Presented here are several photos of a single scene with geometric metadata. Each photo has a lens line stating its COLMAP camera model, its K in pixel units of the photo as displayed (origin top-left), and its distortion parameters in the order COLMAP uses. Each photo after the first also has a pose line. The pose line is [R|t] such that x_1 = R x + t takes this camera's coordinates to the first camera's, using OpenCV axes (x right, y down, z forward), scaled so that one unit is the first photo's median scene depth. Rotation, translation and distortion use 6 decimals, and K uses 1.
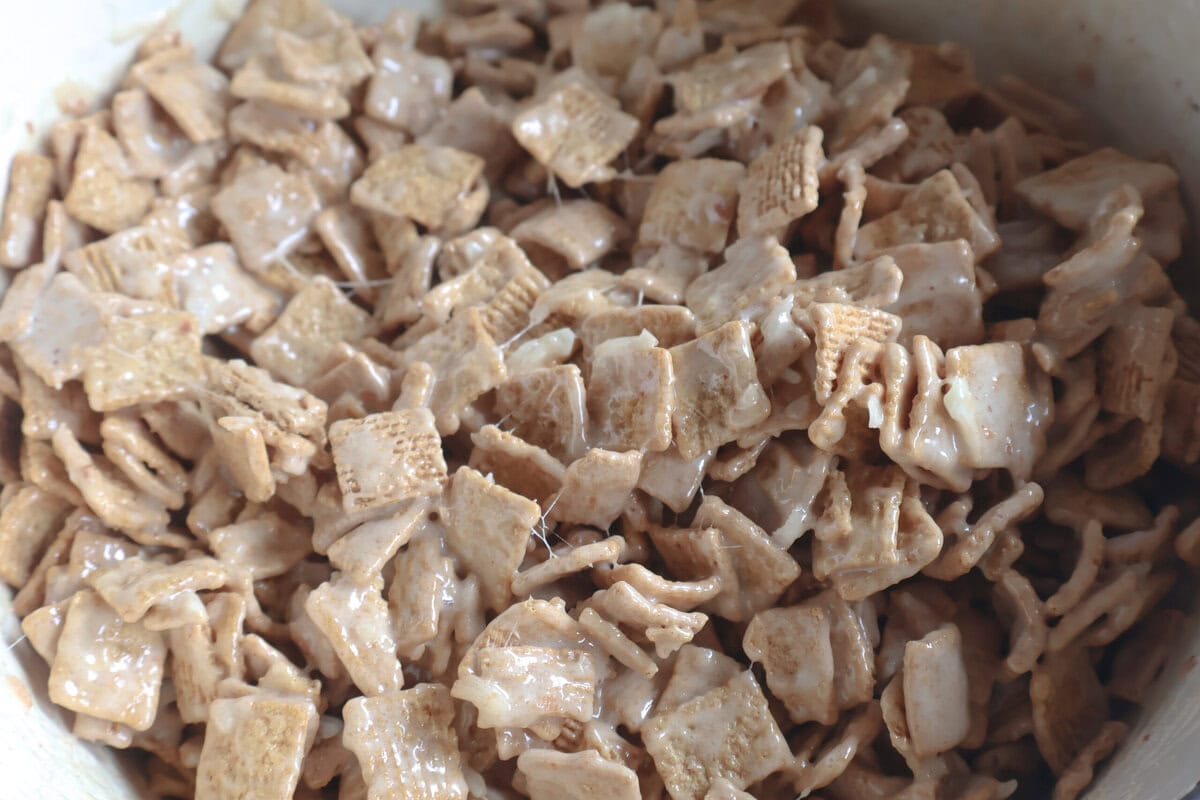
lens RADIAL K [[1550.9, 0, 541.9], [0, 1550.9, 401.5], [0, 0, 1]] dist [-0.047681, -0.000069]
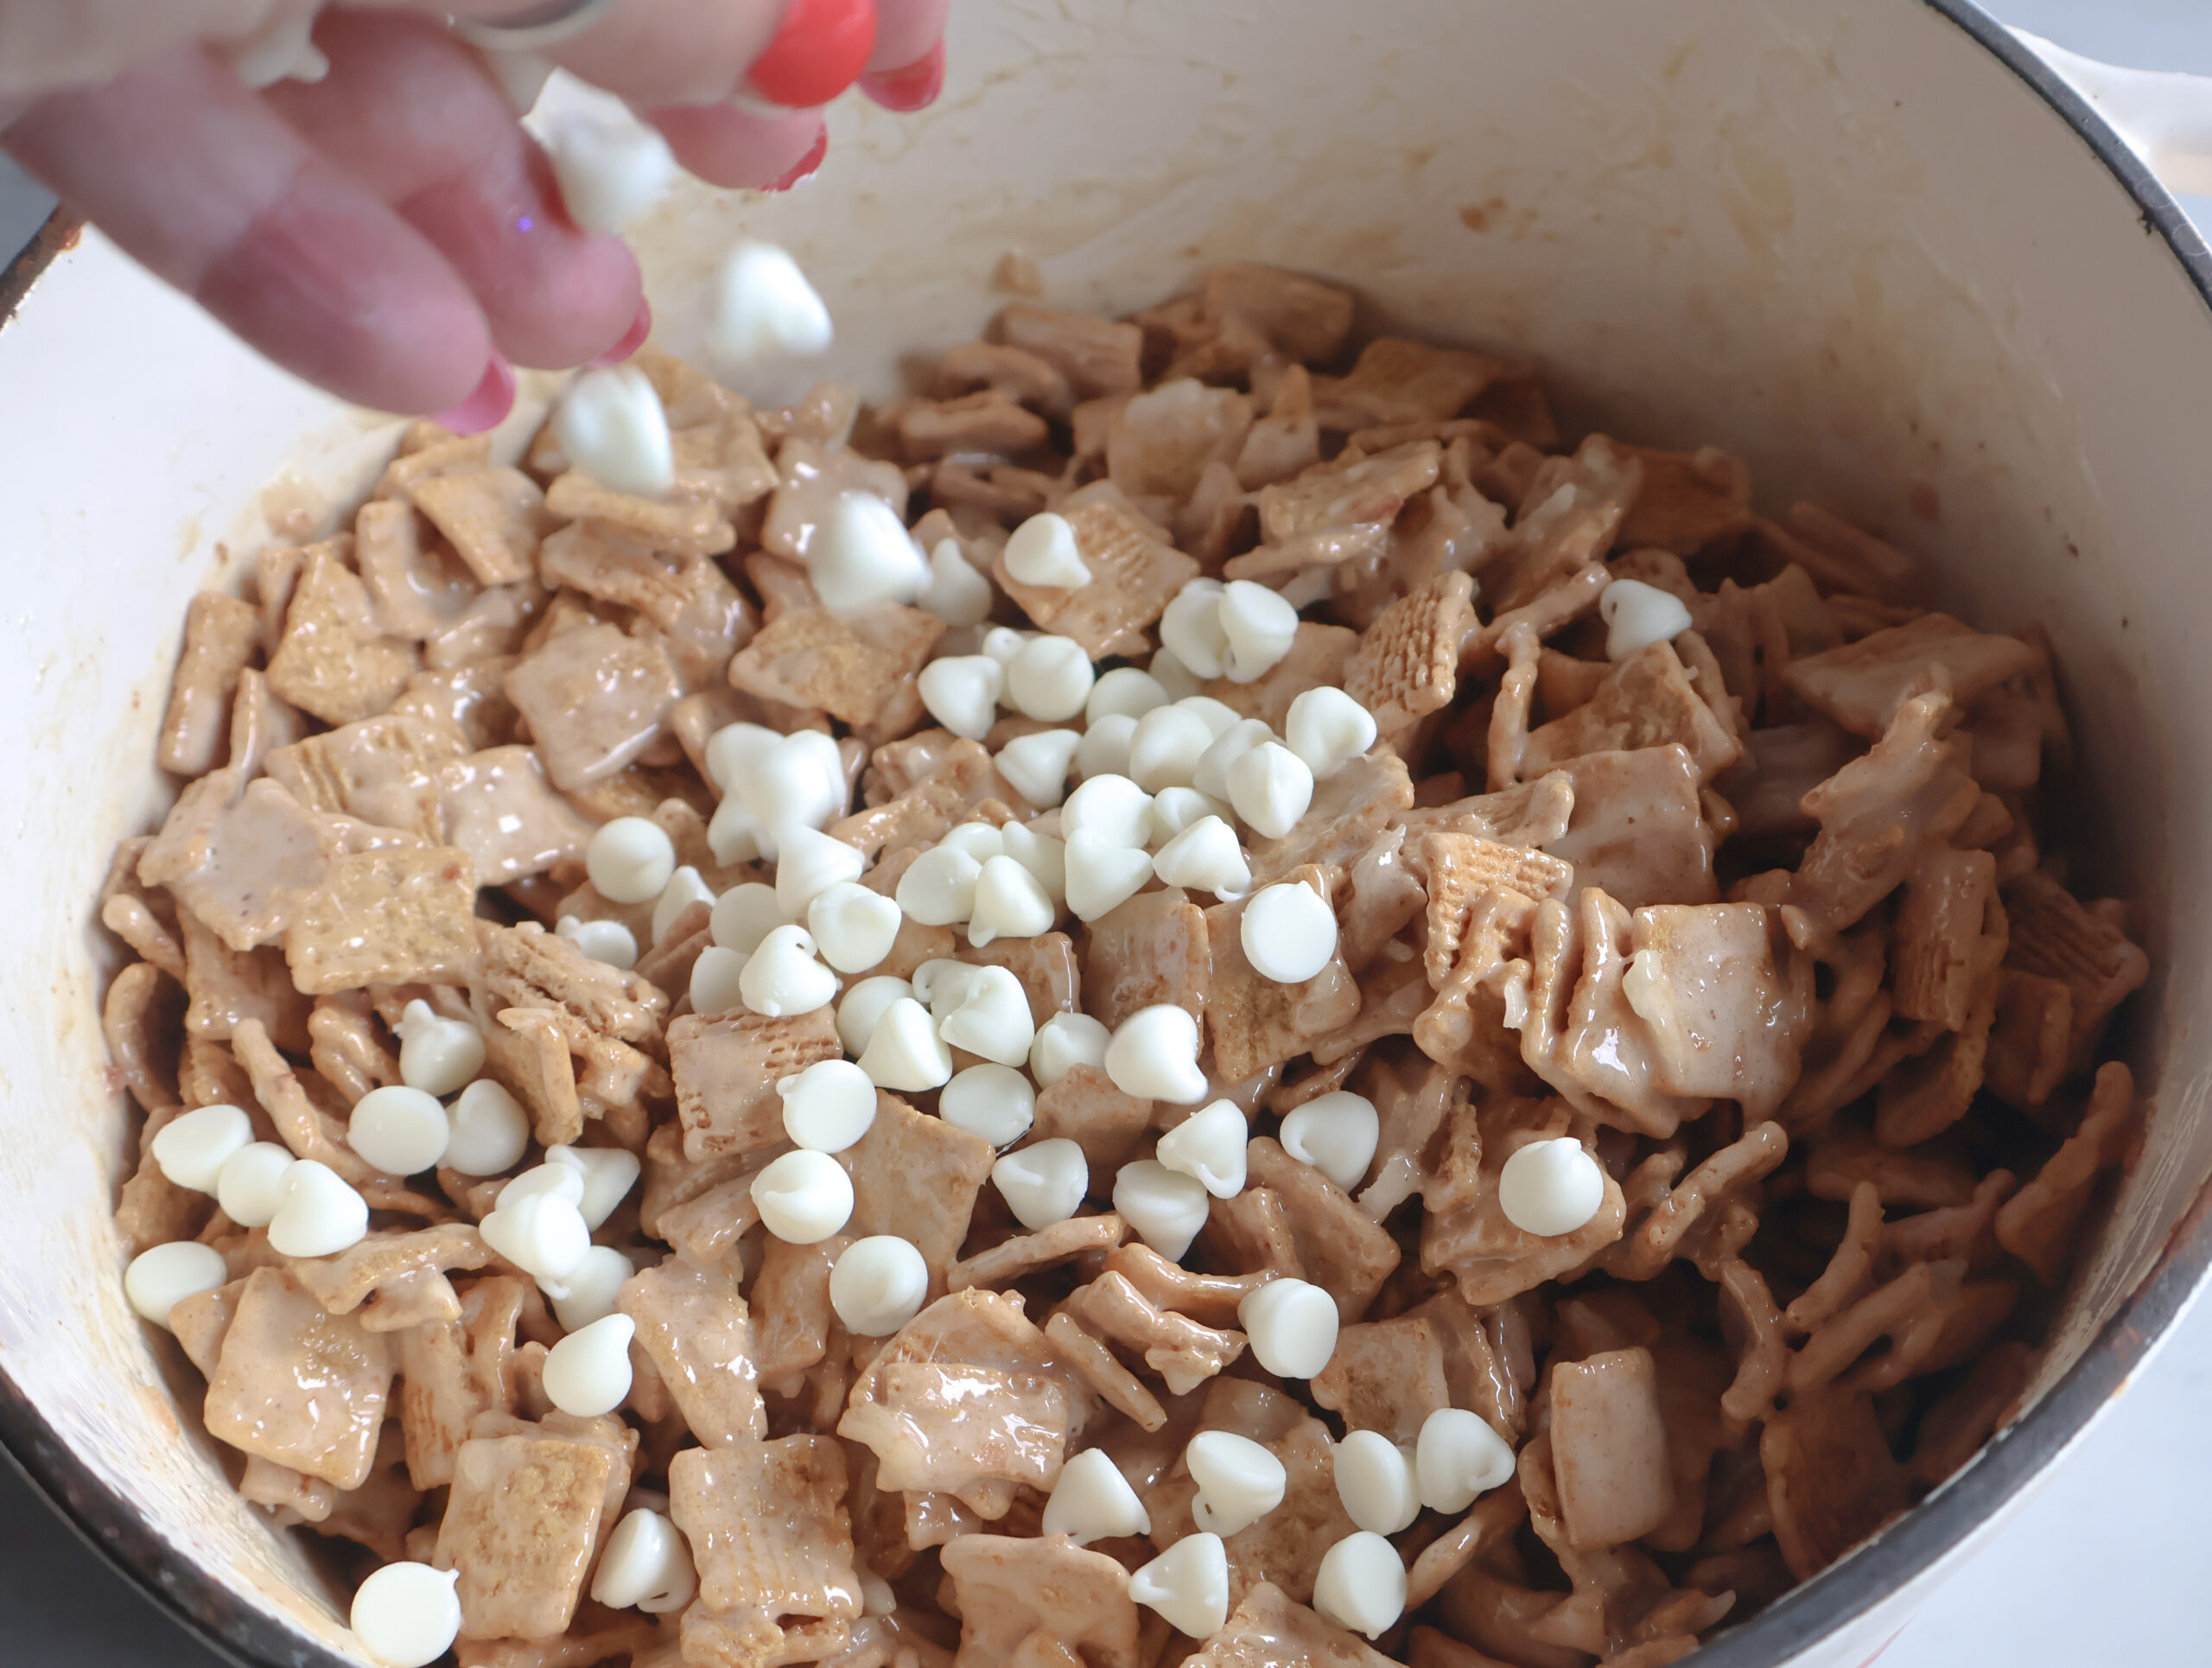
lens RADIAL K [[2909.0, 0, 1106.0], [0, 2909.0, 834.0], [0, 0, 1]] dist [-0.102197, 0.129120]
pose [[0.999593, 0.018916, -0.021367, 0.062756], [-0.021076, 0.994155, -0.105883, 0.059370], [0.019239, 0.106290, 0.994149, -0.169938]]
